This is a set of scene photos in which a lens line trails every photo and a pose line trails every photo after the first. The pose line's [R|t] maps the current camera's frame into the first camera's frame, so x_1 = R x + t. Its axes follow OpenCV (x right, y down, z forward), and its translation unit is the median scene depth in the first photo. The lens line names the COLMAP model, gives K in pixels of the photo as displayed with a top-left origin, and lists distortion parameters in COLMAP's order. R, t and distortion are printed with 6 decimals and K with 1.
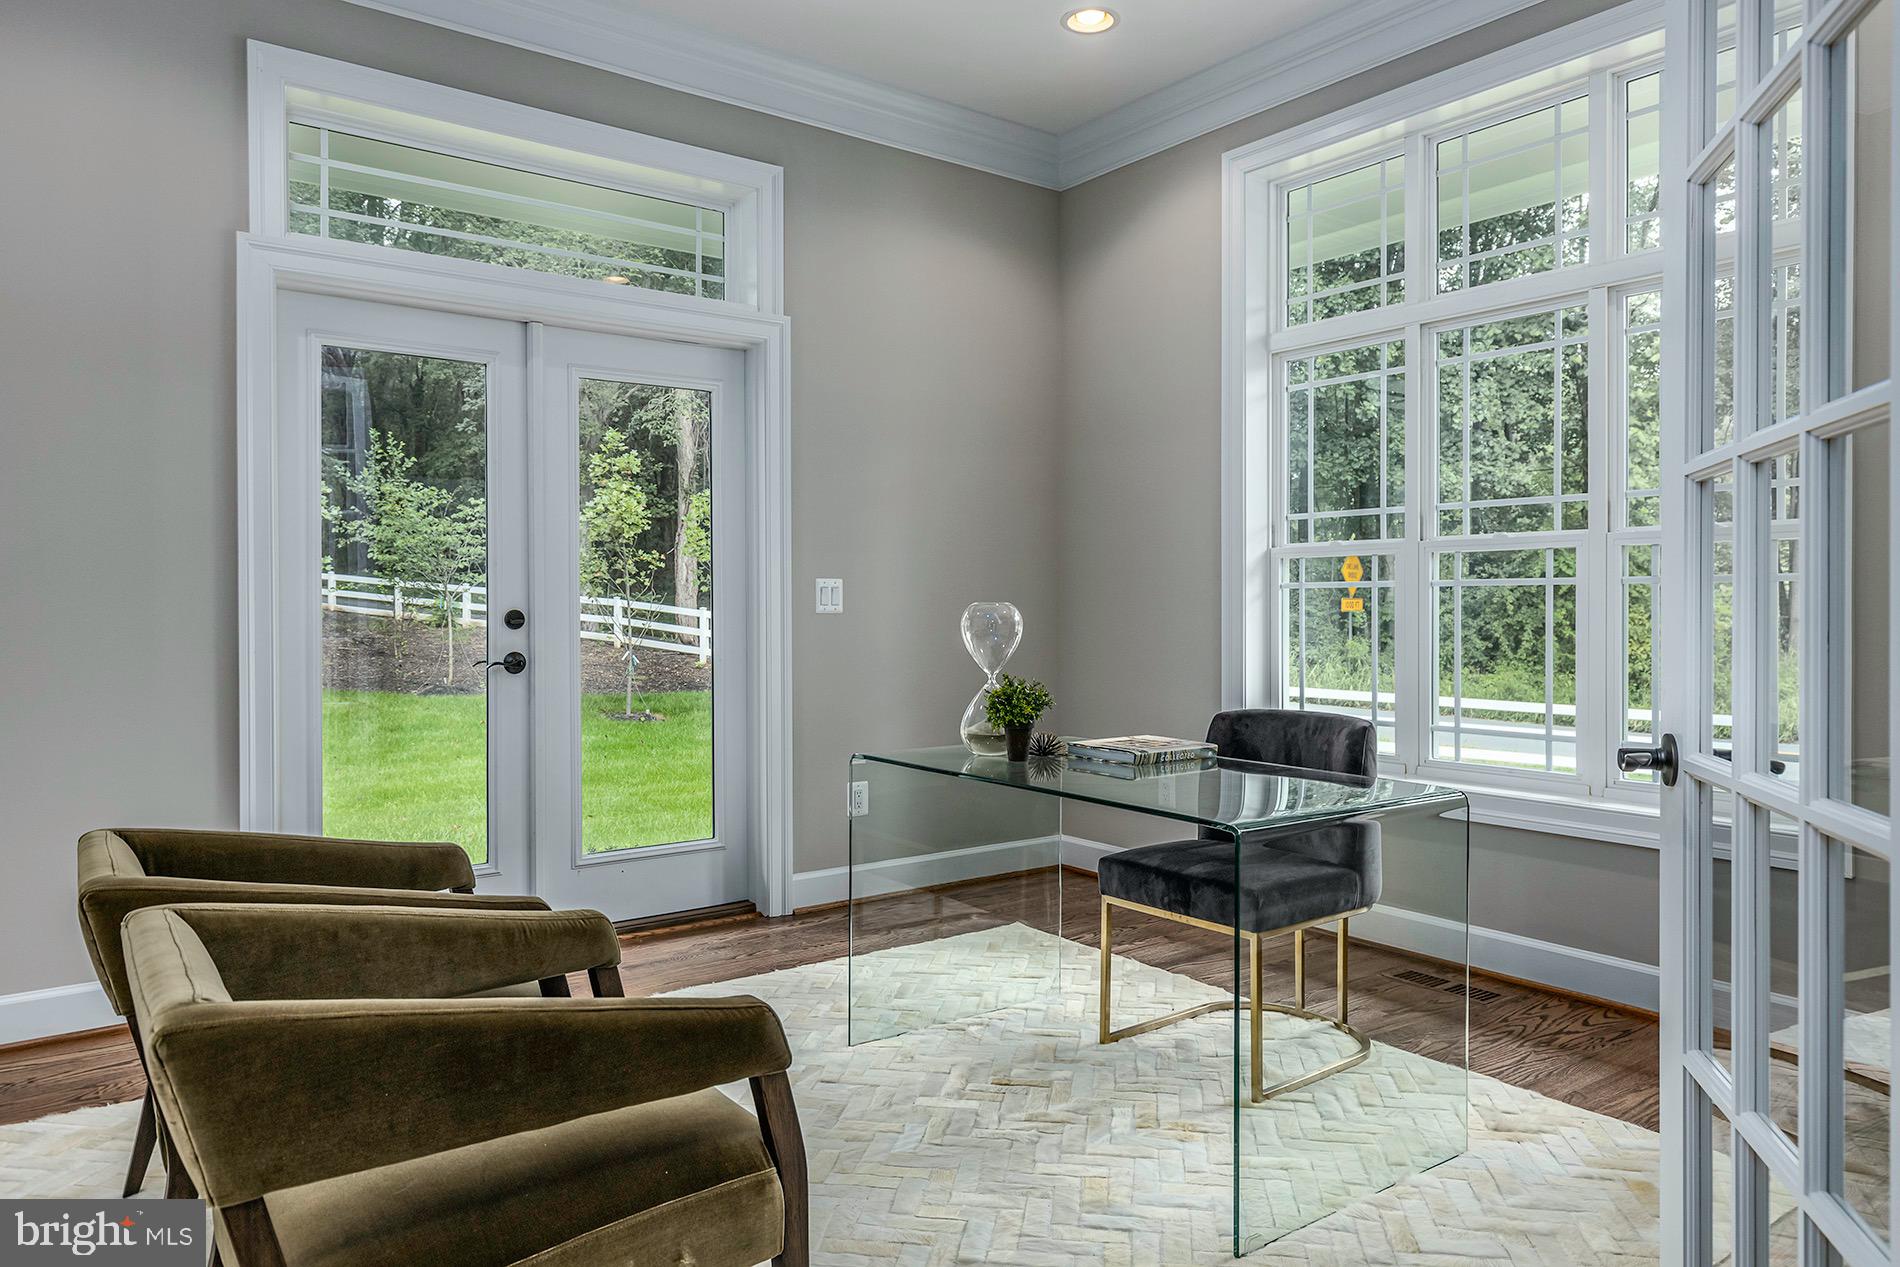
lens RADIAL K [[1268.8, 0, 954.3], [0, 1268.8, 617.4], [0, 0, 1]] dist [0.002887, -0.004471]
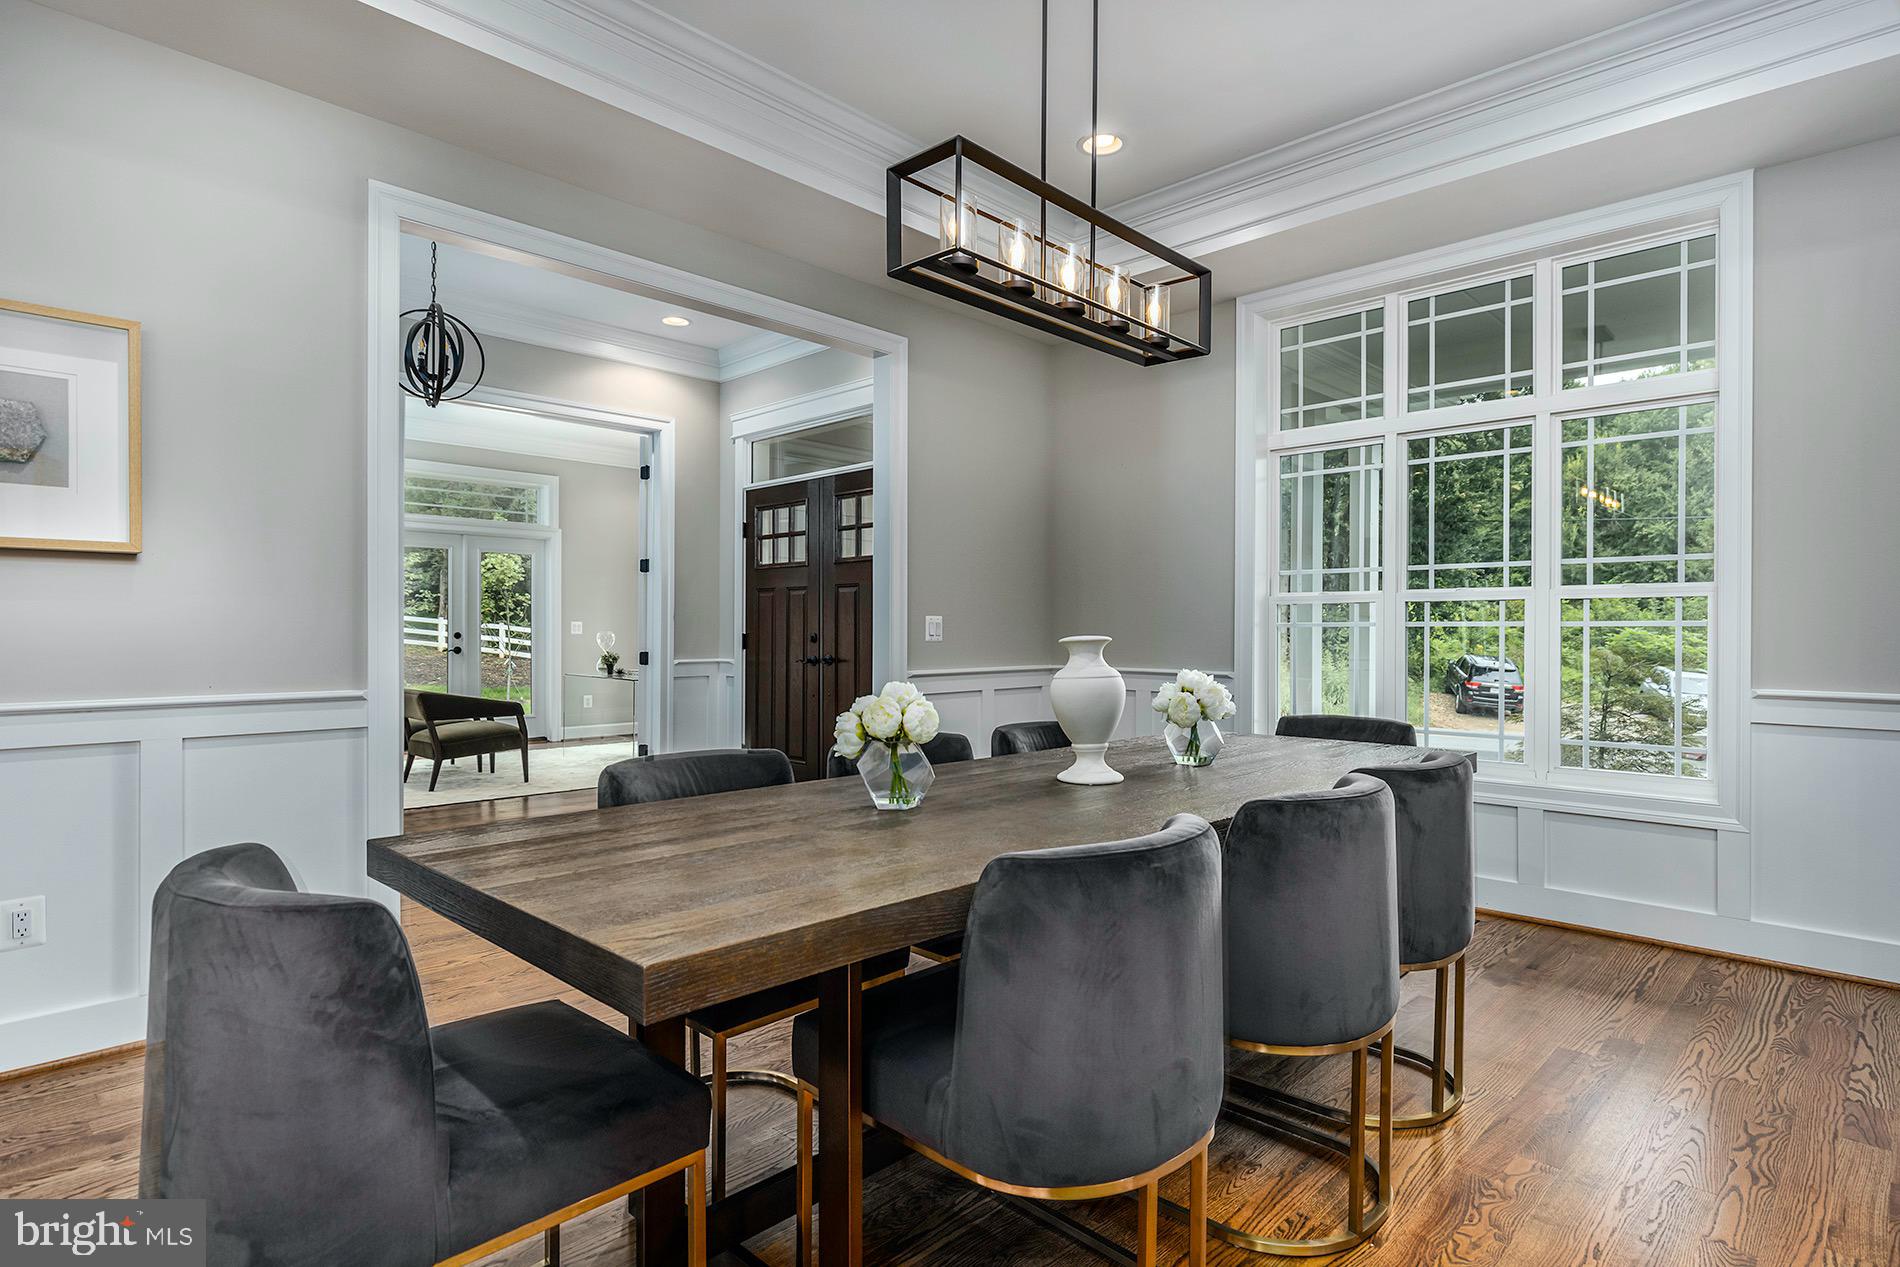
lens RADIAL K [[1005.8, 0, 949.6], [0, 1005.8, 635.7], [0, 0, 1]] dist [0.002809, 0.000332]
pose [[0.987690, 0.005308, 0.156335, 0.178159], [-0.004616, 0.999978, -0.004787, 0.003746], [-0.156357, 0.004006, 0.987692, -0.635396]]
